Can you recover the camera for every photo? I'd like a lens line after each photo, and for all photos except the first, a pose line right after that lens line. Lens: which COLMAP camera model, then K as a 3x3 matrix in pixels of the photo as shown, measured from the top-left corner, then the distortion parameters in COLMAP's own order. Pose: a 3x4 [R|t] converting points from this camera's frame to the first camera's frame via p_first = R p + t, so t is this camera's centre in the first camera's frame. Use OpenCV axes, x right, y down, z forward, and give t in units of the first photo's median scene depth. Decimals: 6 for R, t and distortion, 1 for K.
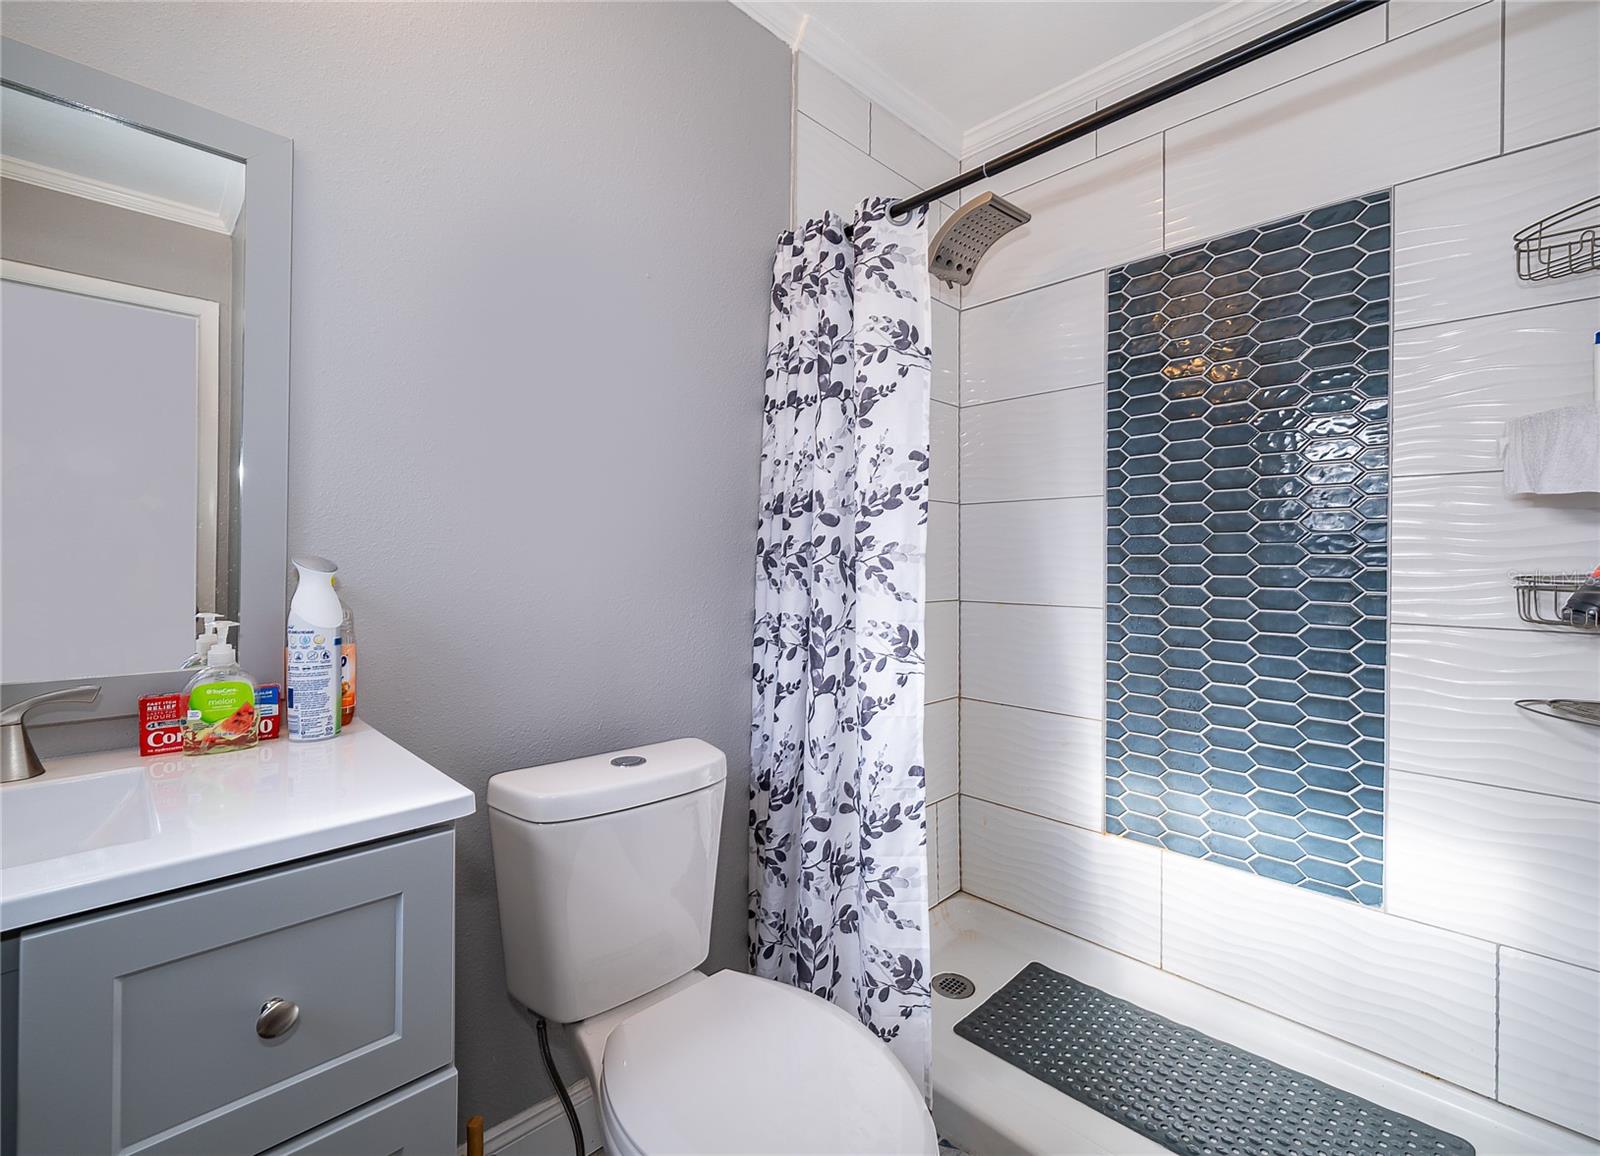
lens RADIAL K [[695.1, 0, 804.2], [0, 695.1, 559.5], [0, 0, 1]] dist [-0.002242, -0.000035]
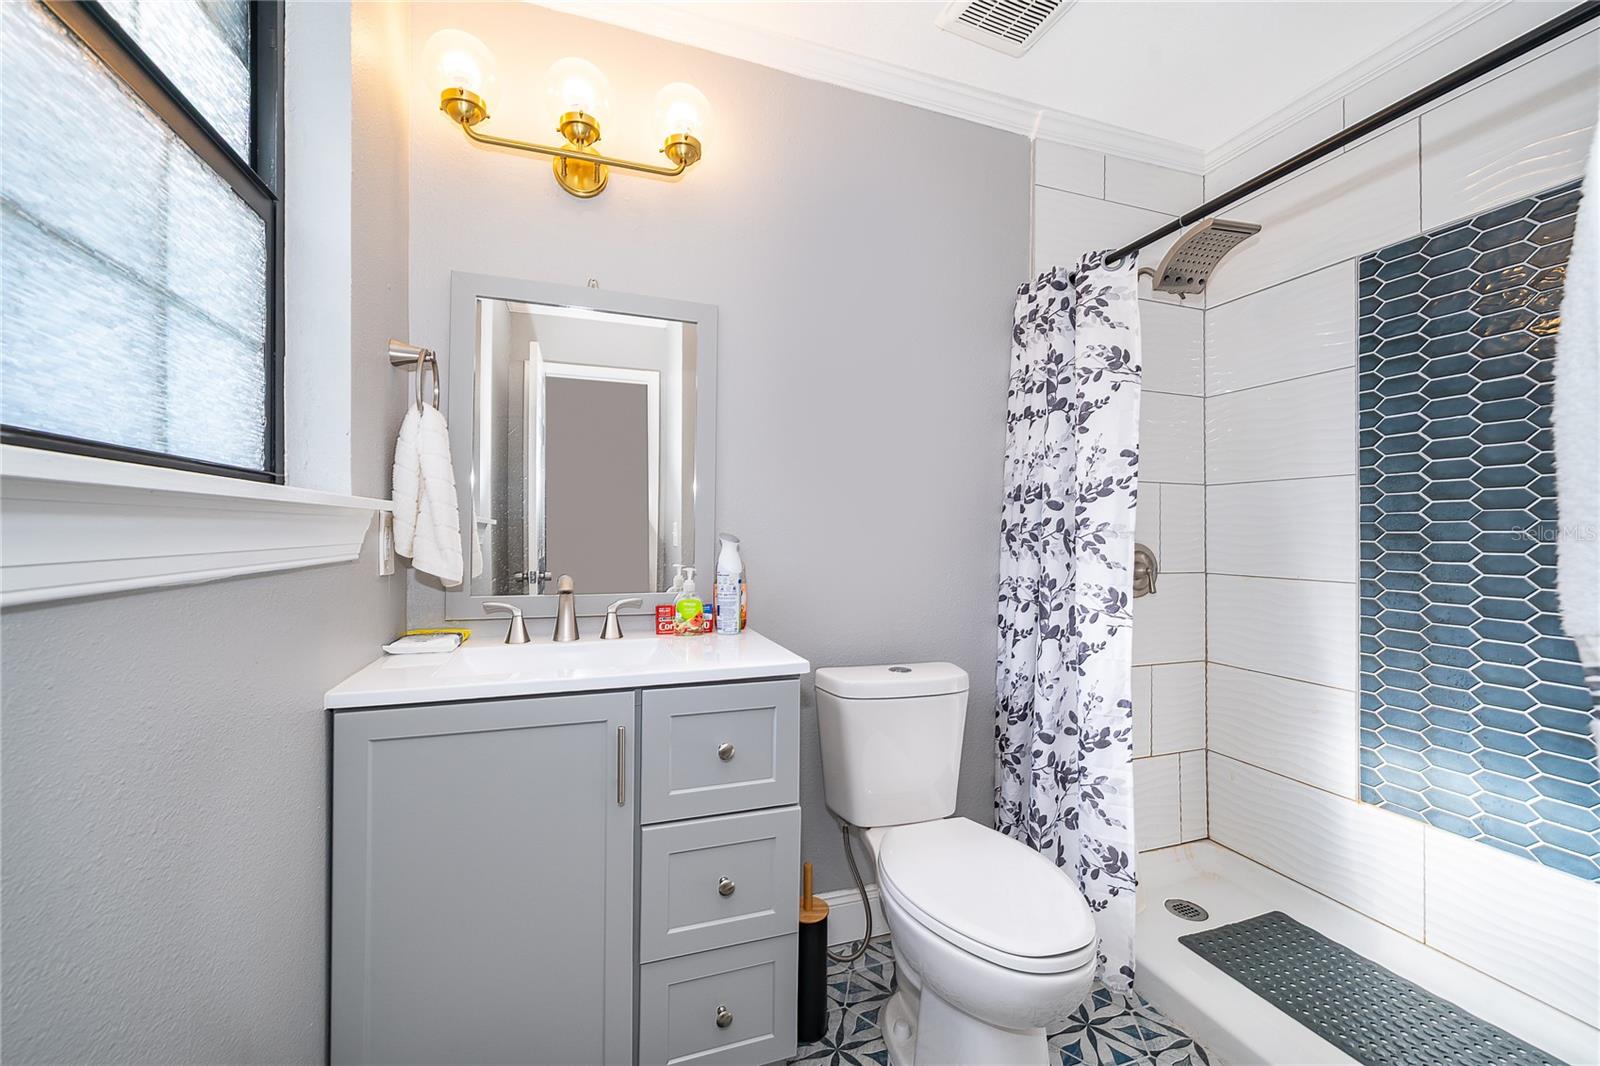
lens RADIAL K [[625.2, 0, 798.8], [0, 625.2, 540.6], [0, 0, 1]] dist [-0.001620, -0.000139]
pose [[0.900765, 0.005633, -0.434271, 0.110380], [-0.000729, 0.999934, 0.011458, -0.004226], [0.434307, -0.010004, 0.900709, -0.253777]]
